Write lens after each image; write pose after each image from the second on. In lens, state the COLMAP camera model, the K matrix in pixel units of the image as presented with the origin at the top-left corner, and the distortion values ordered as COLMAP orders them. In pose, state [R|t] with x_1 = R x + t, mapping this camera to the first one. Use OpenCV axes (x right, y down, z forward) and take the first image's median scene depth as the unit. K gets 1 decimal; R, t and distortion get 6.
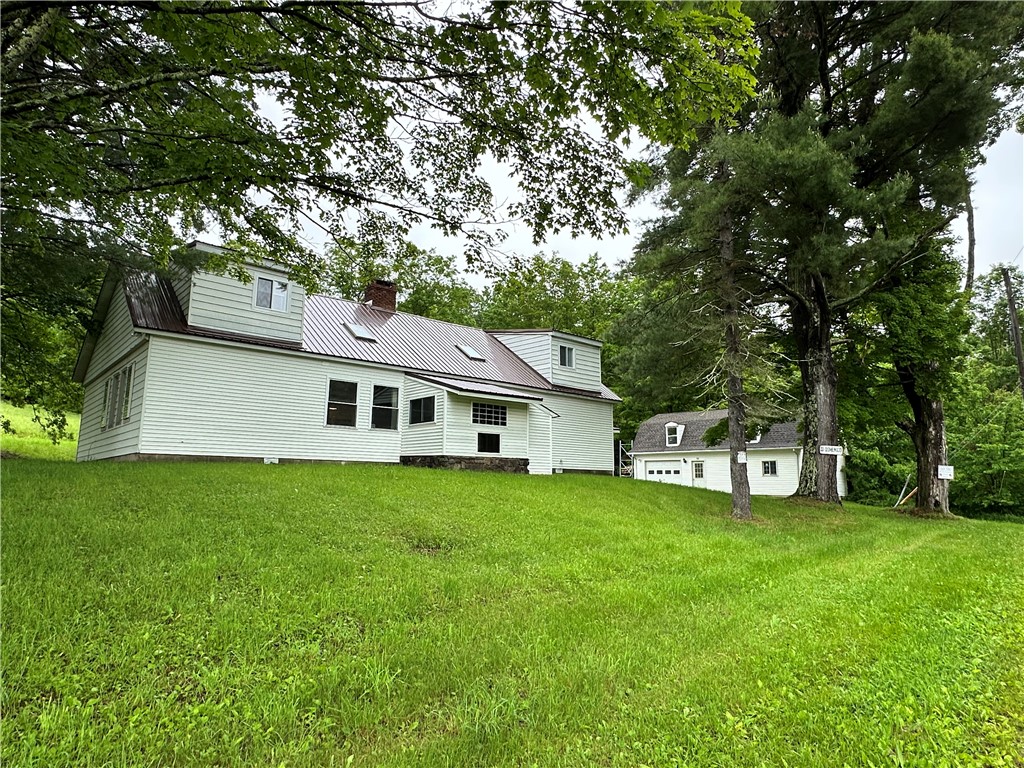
lens RADIAL K [[618.5, 0, 522.8], [0, 618.5, 379.2], [0, 0, 1]] dist [-0.002142, -0.000585]
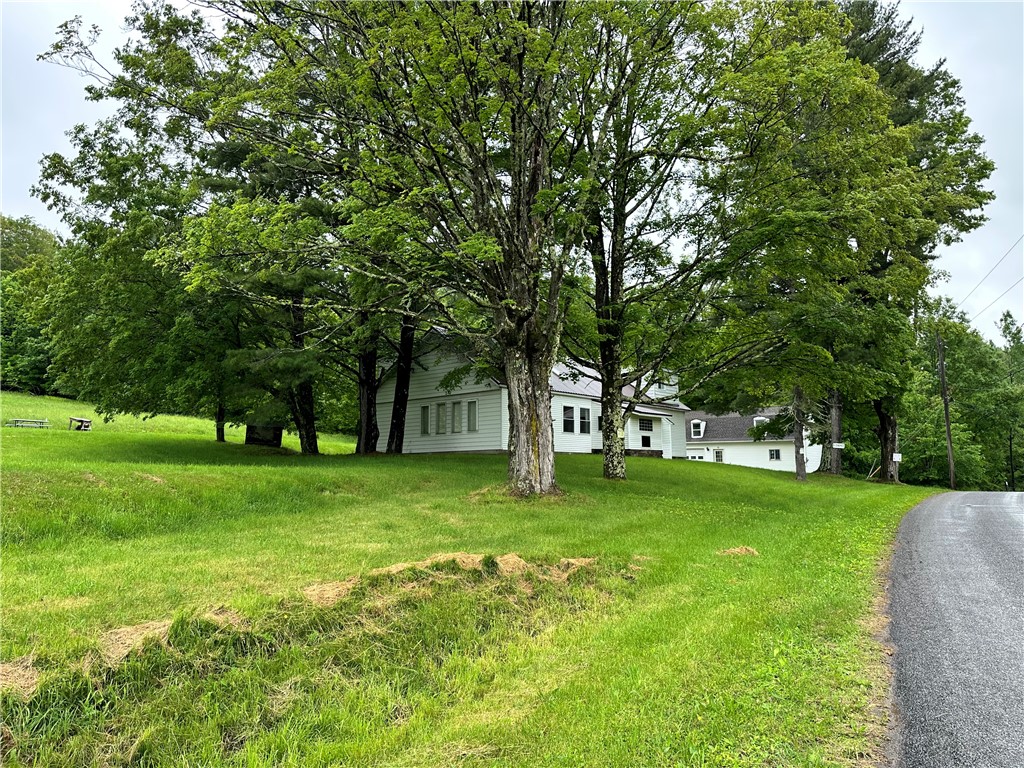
lens RADIAL K [[713.8, 0, 514.5], [0, 713.8, 379.0], [0, 0, 1]] dist [0.108521, -0.164119]
pose [[0.993097, 0.005281, 0.117177, -0.579395], [-0.009914, 0.999191, 0.038988, -0.128465], [-0.116876, -0.039880, 0.992345, -0.826824]]
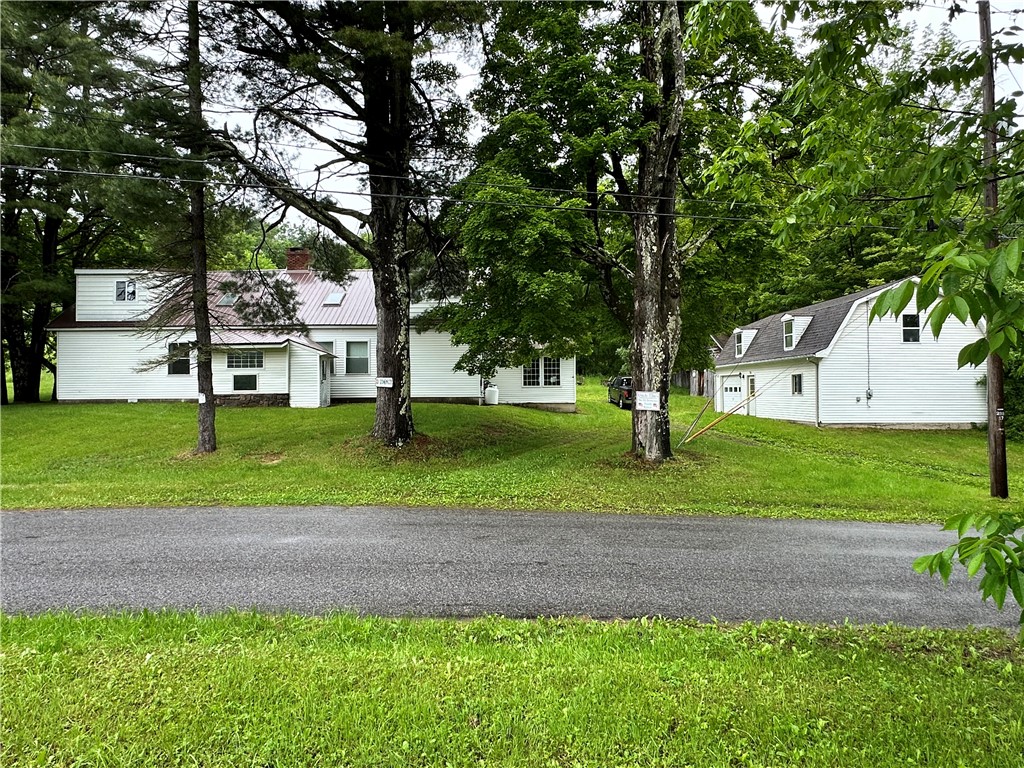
lens RADIAL K [[613.5, 0, 518.5], [0, 613.5, 386.8], [0, 0, 1]] dist [-0.003155, 0.002626]
pose [[0.731151, -0.021560, -0.681875, 1.042319], [0.129303, 0.985763, 0.107479, 0.044587], [0.669850, -0.166752, 0.723530, 0.424183]]
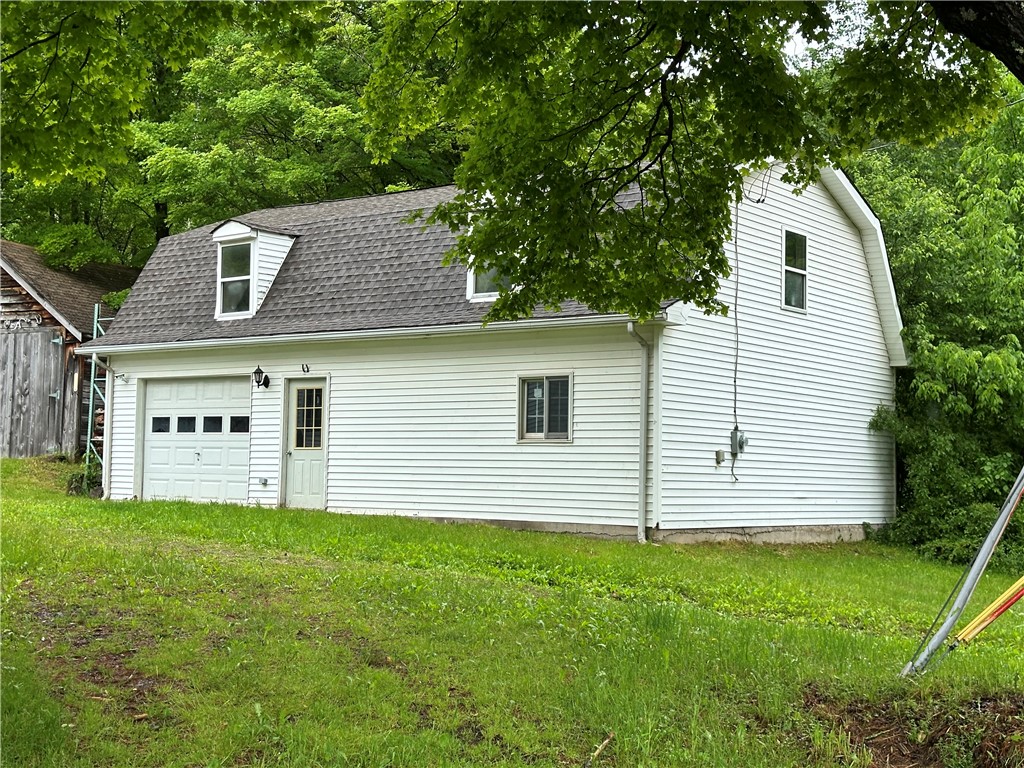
lens RADIAL K [[1451.1, 0, 512.0], [0, 1451.1, 384.0], [0, 0, 1]] dist [0.002315, -0.002027]
pose [[0.993630, 0.015545, 0.111618, 0.525050], [-0.027849, 0.993593, 0.109531, 0.122280], [-0.109200, -0.111942, 0.987696, 0.752970]]
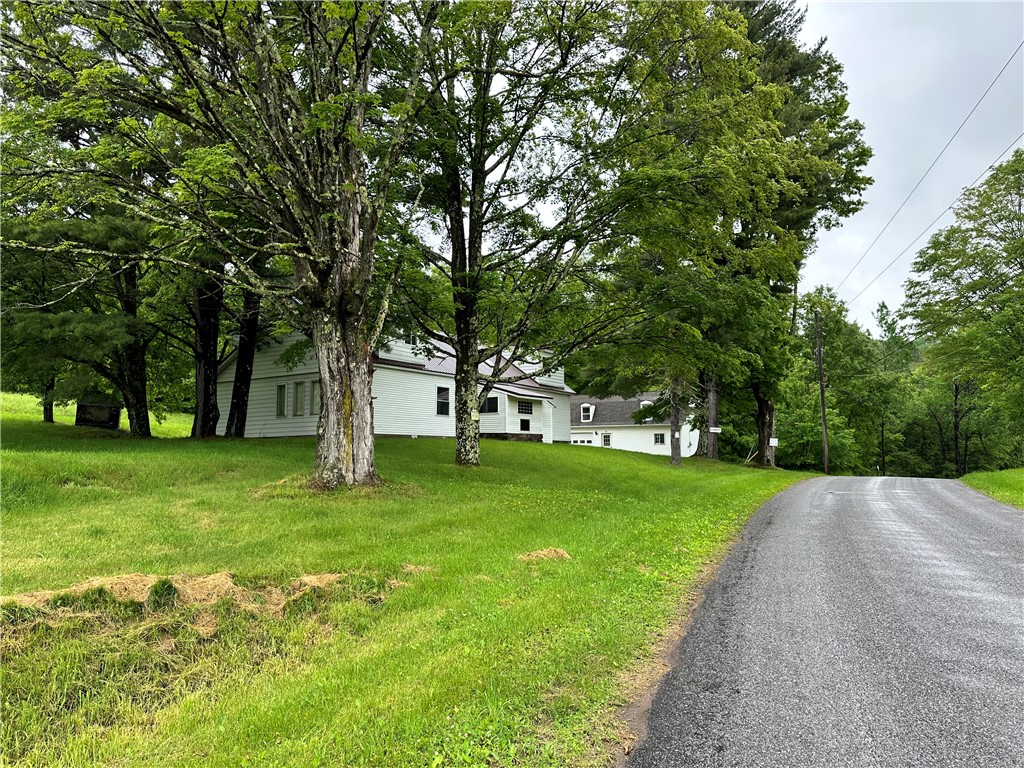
lens RADIAL K [[712.4, 0, 512.5], [0, 712.4, 380.6], [0, 0, 1]] dist [0.157573, -0.323731]
pose [[0.971081, 0.015442, 0.238250, -0.480424], [-0.030582, 0.997731, 0.059980, -0.113631], [-0.236784, -0.065531, 0.969350, -0.734410]]
